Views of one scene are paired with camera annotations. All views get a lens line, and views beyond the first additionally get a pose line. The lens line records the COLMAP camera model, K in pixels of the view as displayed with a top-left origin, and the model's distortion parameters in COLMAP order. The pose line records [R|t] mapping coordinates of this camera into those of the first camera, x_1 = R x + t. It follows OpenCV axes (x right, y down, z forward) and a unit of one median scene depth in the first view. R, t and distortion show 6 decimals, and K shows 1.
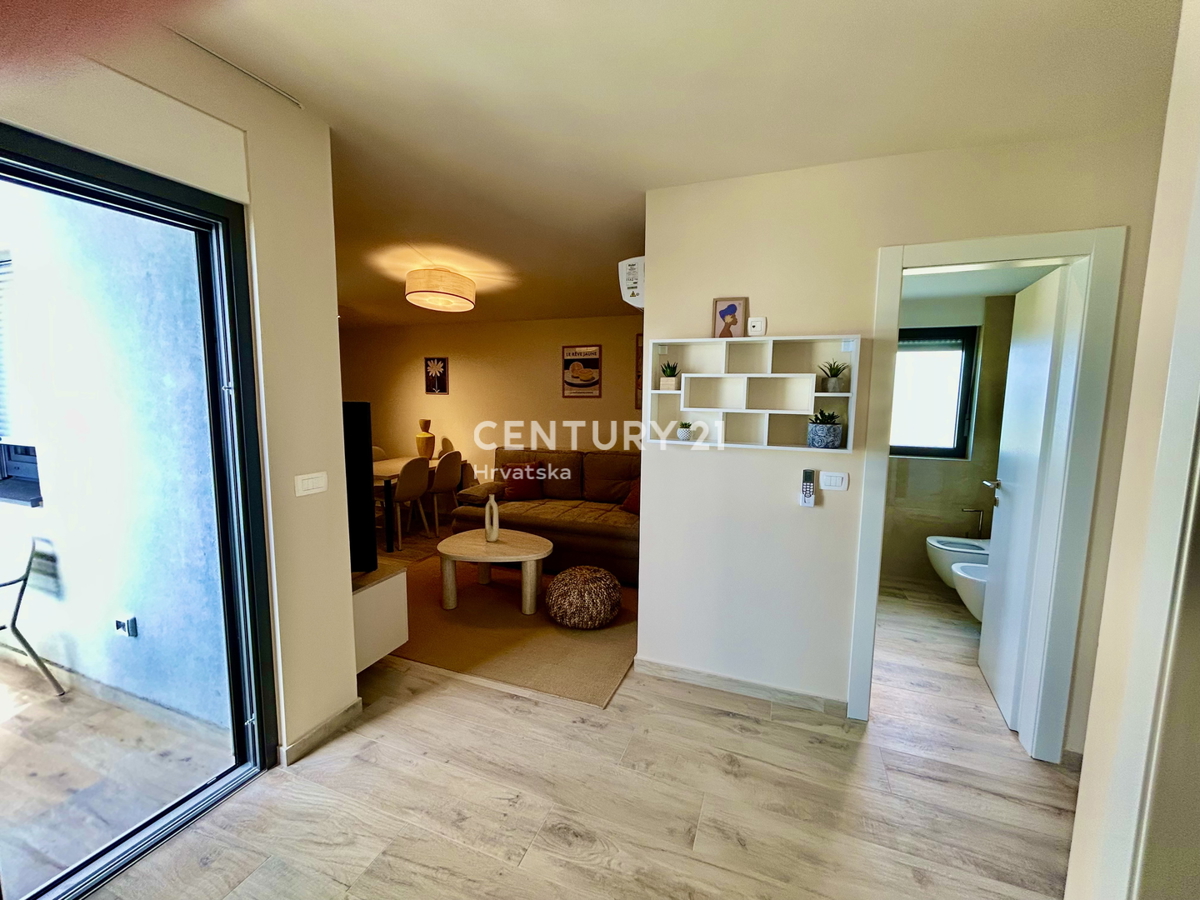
lens RADIAL K [[483.2, 0, 603.7], [0, 483.2, 445.9], [0, 0, 1]] dist [-0.002545, 0.001681]
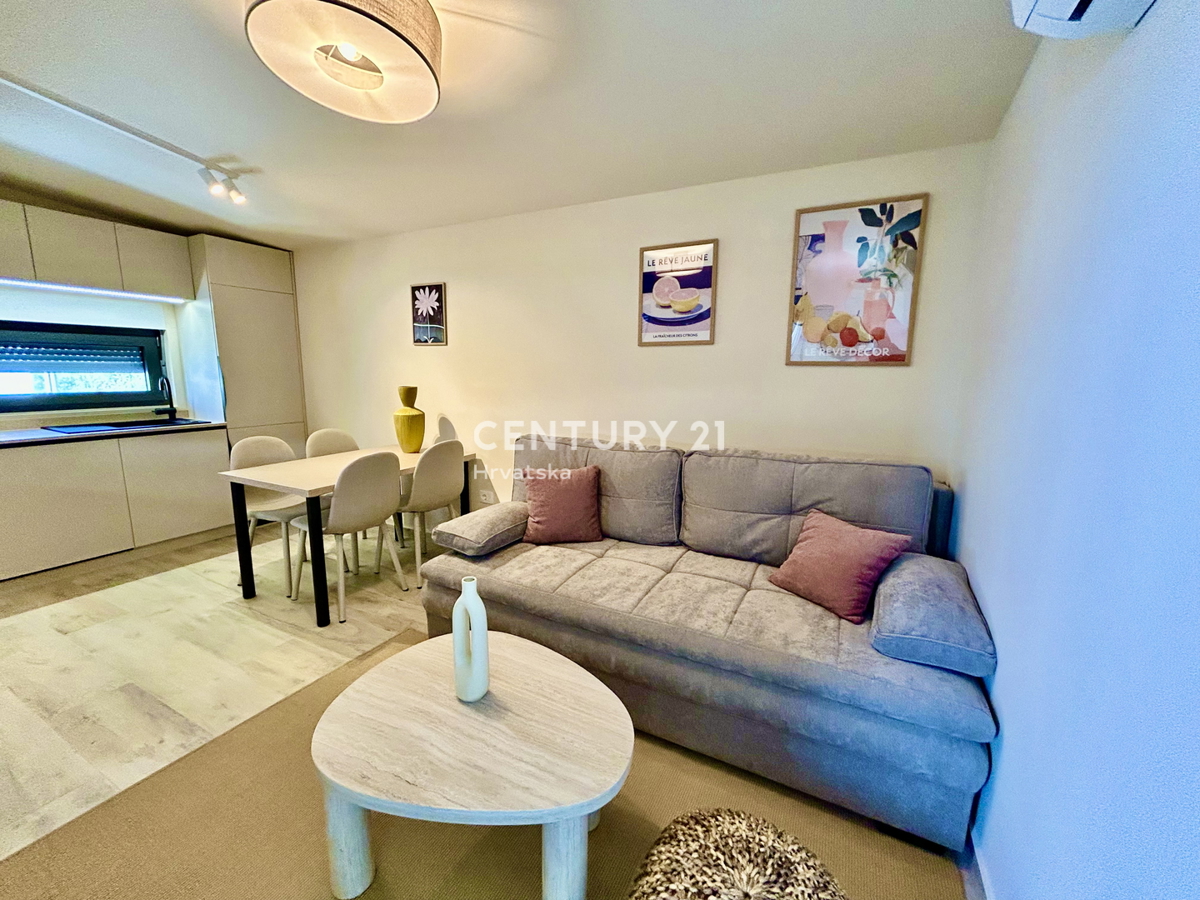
lens RADIAL K [[483.2, 0, 598.8], [0, 483.2, 448.0], [0, 0, 1]] dist [-0.002545, 0.001681]
pose [[0.993232, 0.020259, -0.114371, -0.065607], [-0.014368, 0.998539, 0.052097, -0.013226], [0.115259, -0.050101, 0.992071, 0.455119]]
